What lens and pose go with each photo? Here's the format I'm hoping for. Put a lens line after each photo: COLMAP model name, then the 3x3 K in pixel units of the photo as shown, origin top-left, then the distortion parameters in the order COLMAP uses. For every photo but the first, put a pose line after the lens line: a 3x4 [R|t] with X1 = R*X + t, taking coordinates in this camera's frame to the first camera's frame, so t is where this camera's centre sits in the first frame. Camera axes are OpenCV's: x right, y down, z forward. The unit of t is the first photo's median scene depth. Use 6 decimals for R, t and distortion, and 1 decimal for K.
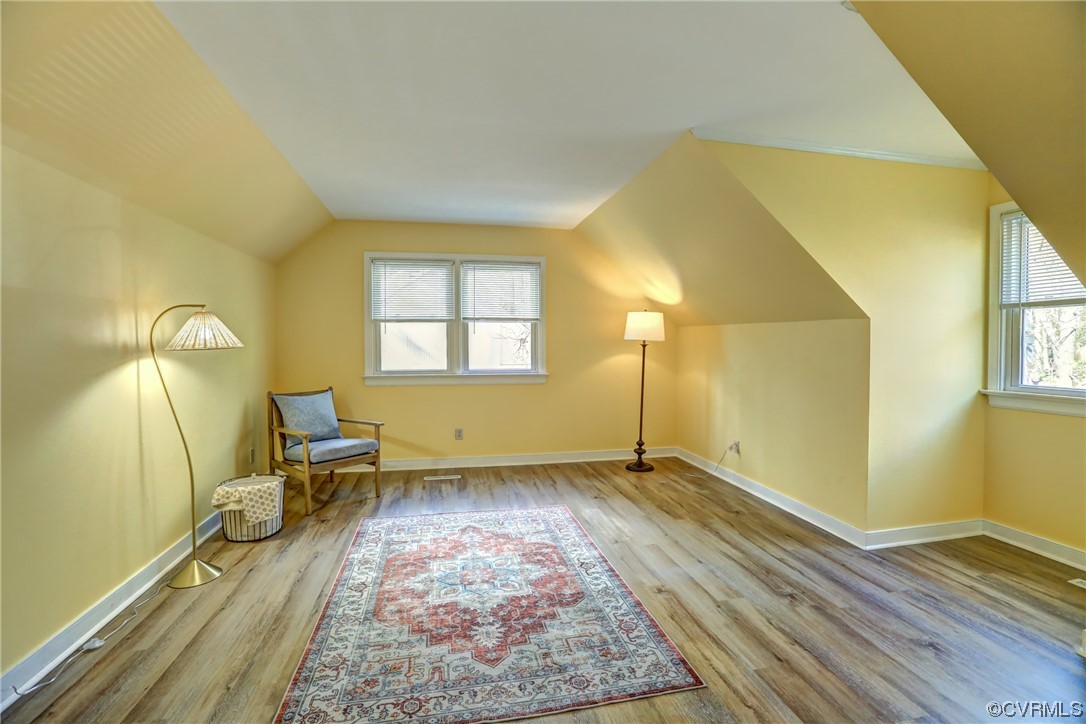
lens RADIAL K [[490.6, 0, 543.0], [0, 490.6, 362.0], [0, 0, 1]] dist [-0.000663, -0.000116]
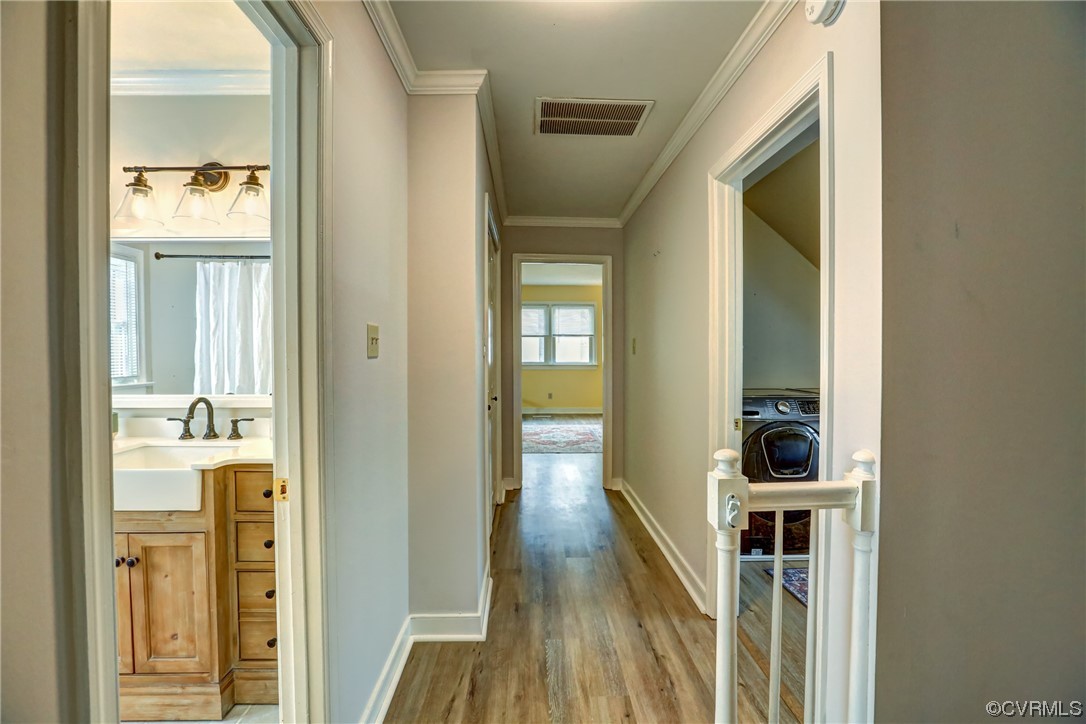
lens RADIAL K [[490.6, 0, 543.0], [0, 490.6, 362.0], [0, 0, 1]] dist [-0.000663, -0.000116]
pose [[0.984111, 0.003933, -0.177512, 0.136059], [-0.009757, 0.999442, -0.031948, 0.076358], [0.177288, 0.033172, 0.983600, -0.862863]]
